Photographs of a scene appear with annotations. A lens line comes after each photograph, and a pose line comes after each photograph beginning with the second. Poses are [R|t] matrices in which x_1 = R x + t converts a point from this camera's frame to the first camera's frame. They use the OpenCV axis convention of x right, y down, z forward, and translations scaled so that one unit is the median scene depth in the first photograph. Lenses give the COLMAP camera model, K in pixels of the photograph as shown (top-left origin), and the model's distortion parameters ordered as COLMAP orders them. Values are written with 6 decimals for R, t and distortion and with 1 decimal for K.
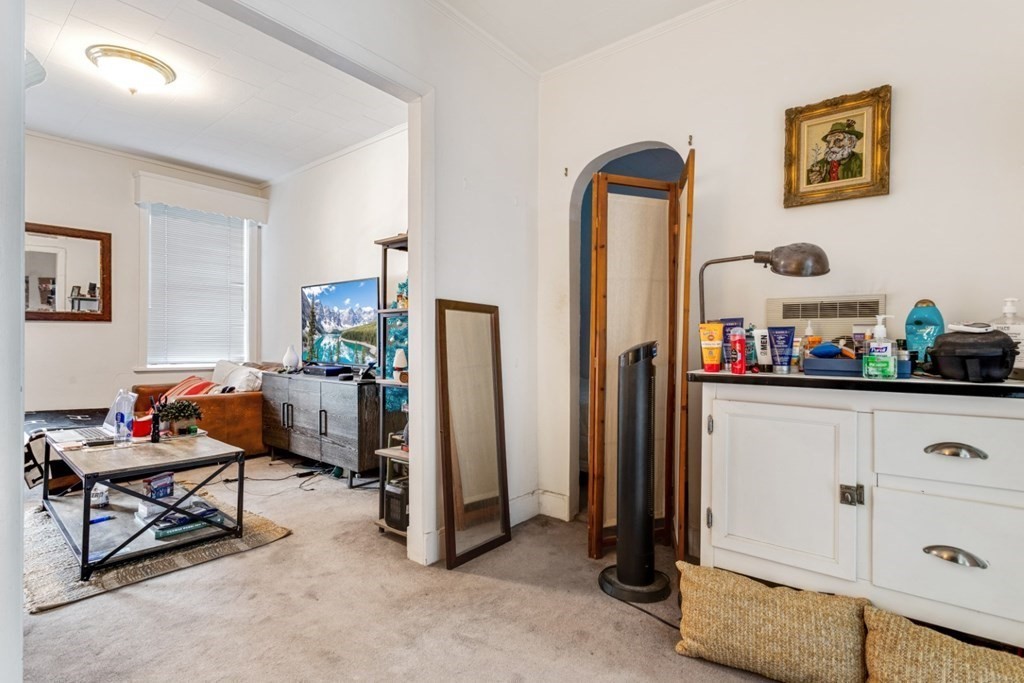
lens RADIAL K [[487.4, 0, 512.8], [0, 487.4, 338.7], [0, 0, 1]] dist [-0.001632, -0.000051]
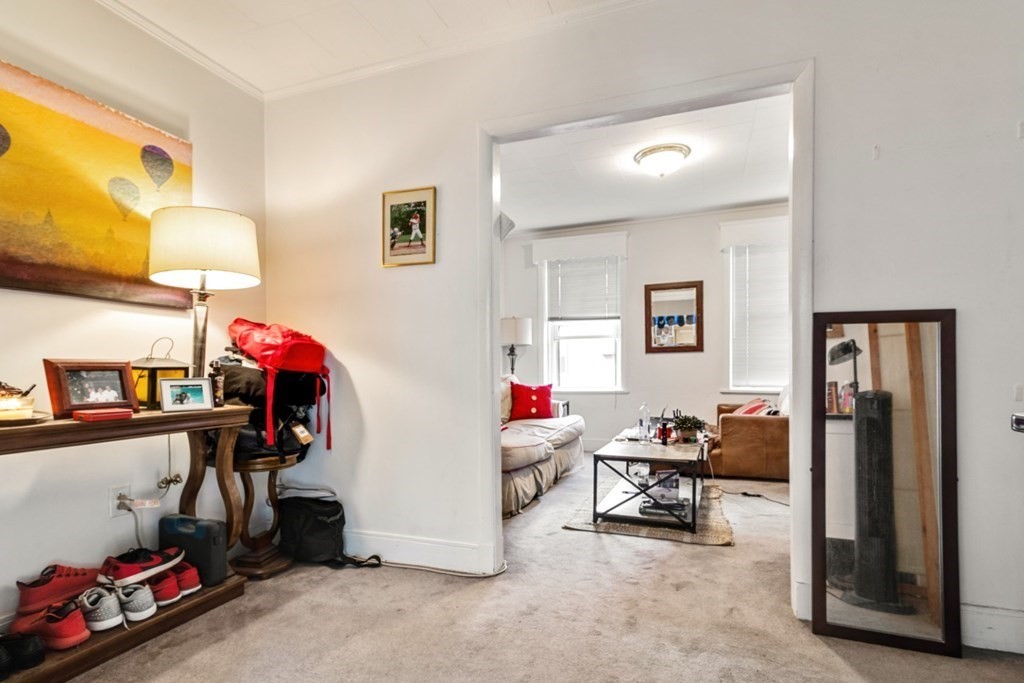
lens RADIAL K [[525.8, 0, 508.5], [0, 525.8, 376.6], [0, 0, 1]] dist [0.001130, 0.000095]
pose [[0.293982, 0.006133, -0.955791, 0.556716], [0.017083, 0.999786, 0.011670, 0.009133], [0.955658, -0.019758, 0.293814, 0.223883]]
